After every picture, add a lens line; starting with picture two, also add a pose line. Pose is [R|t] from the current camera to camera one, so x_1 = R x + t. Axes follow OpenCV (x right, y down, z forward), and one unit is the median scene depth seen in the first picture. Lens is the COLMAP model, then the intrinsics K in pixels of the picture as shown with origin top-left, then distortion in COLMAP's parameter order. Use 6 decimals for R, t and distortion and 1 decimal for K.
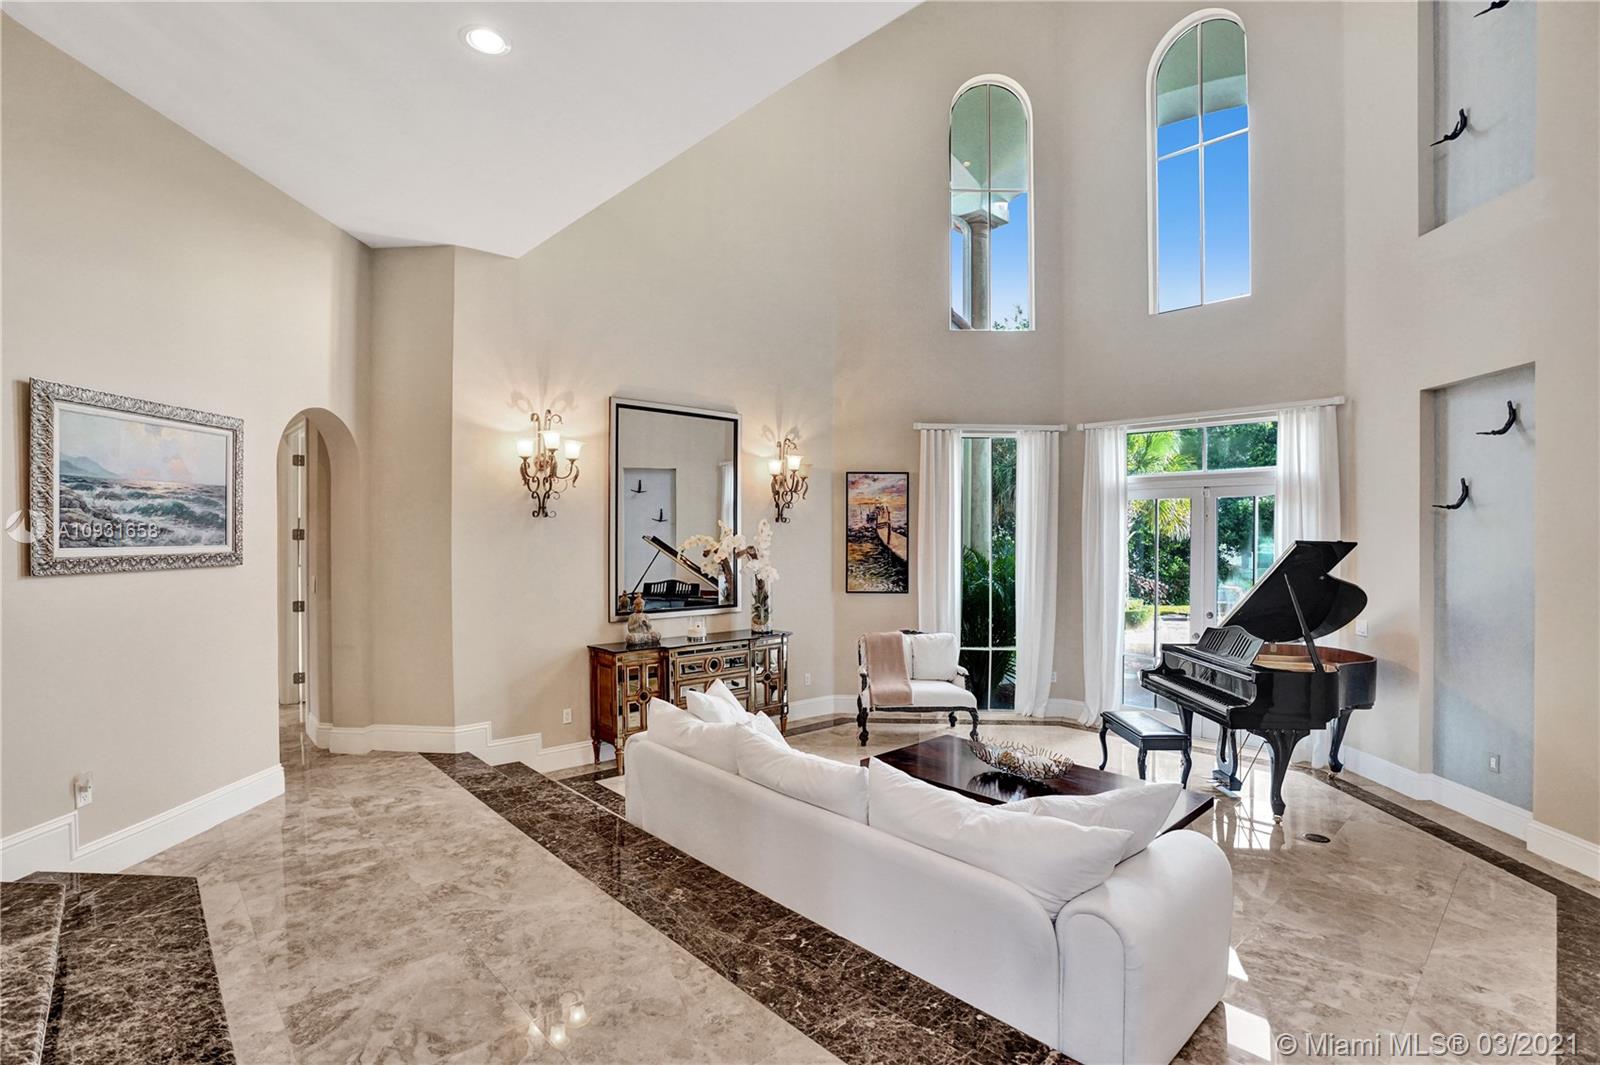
lens RADIAL K [[753.9, 0, 804.7], [0, 753.9, 529.2], [0, 0, 1]] dist [-0.081663, 0.041127]
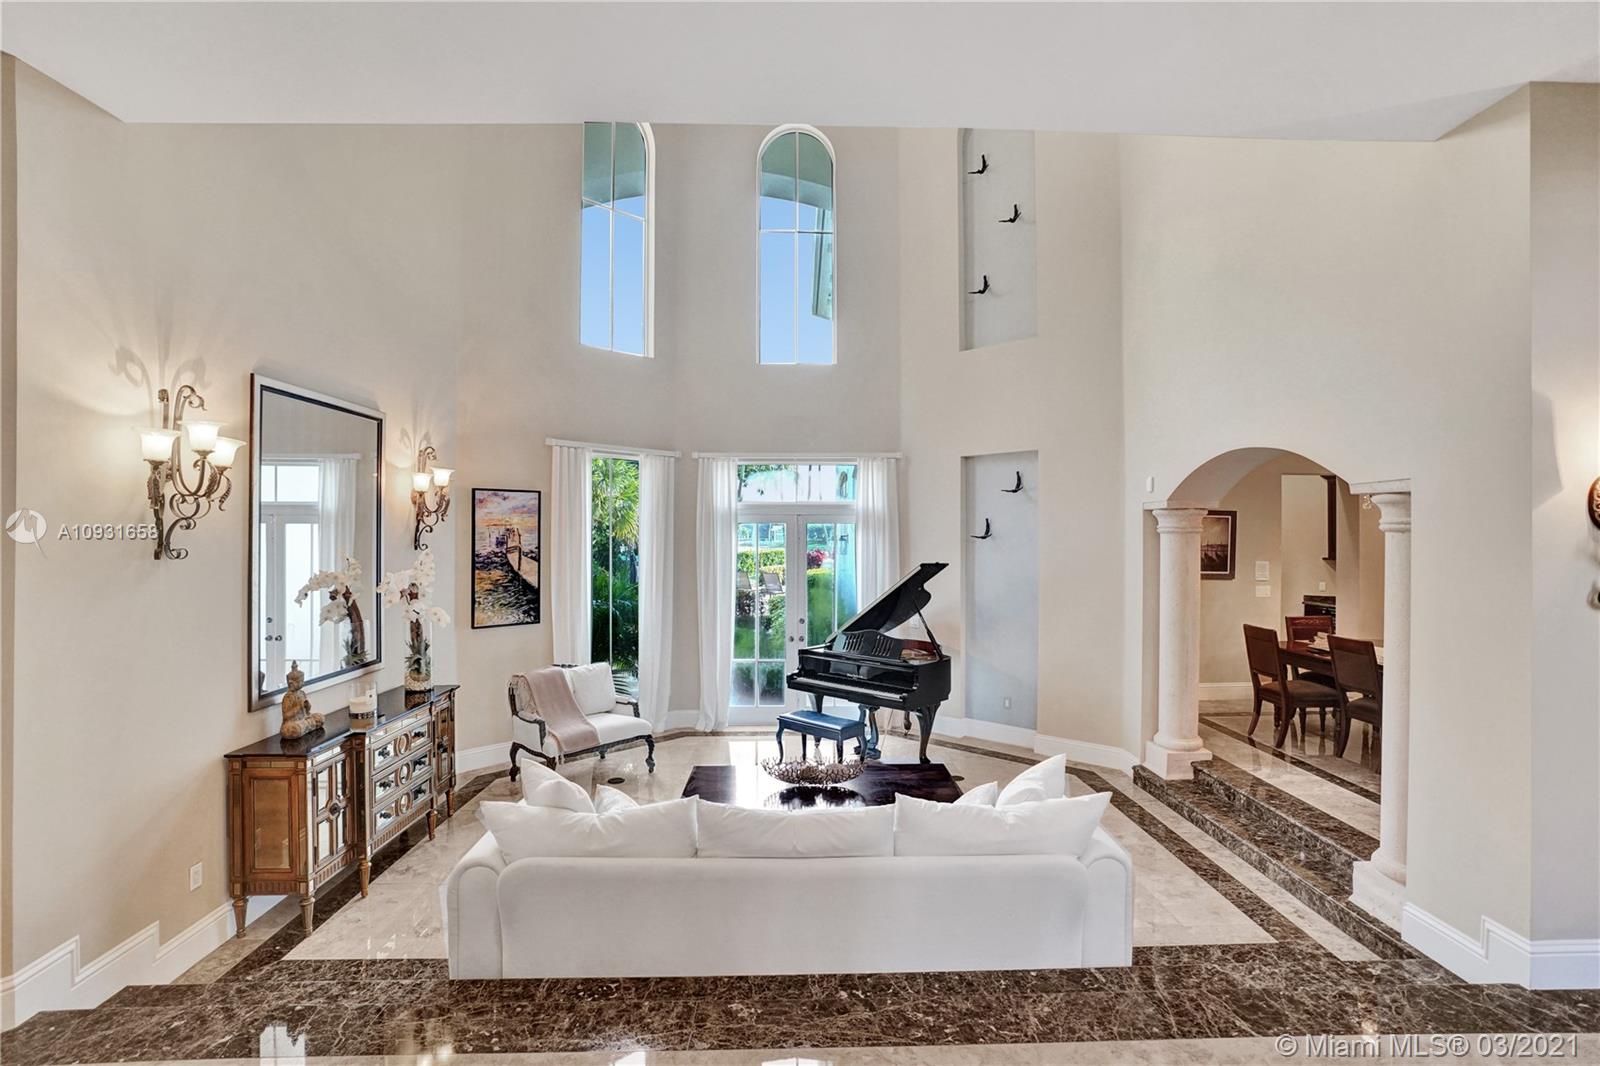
lens RADIAL K [[755.1, 0, 801.5], [0, 755.1, 521.4], [0, 0, 1]] dist [-0.030242, 0.000229]
pose [[0.665629, 0.008026, 0.746240, -0.370255], [-0.002479, 0.999960, -0.008544, -0.035053], [-0.746279, 0.003837, 0.665623, 0.169523]]
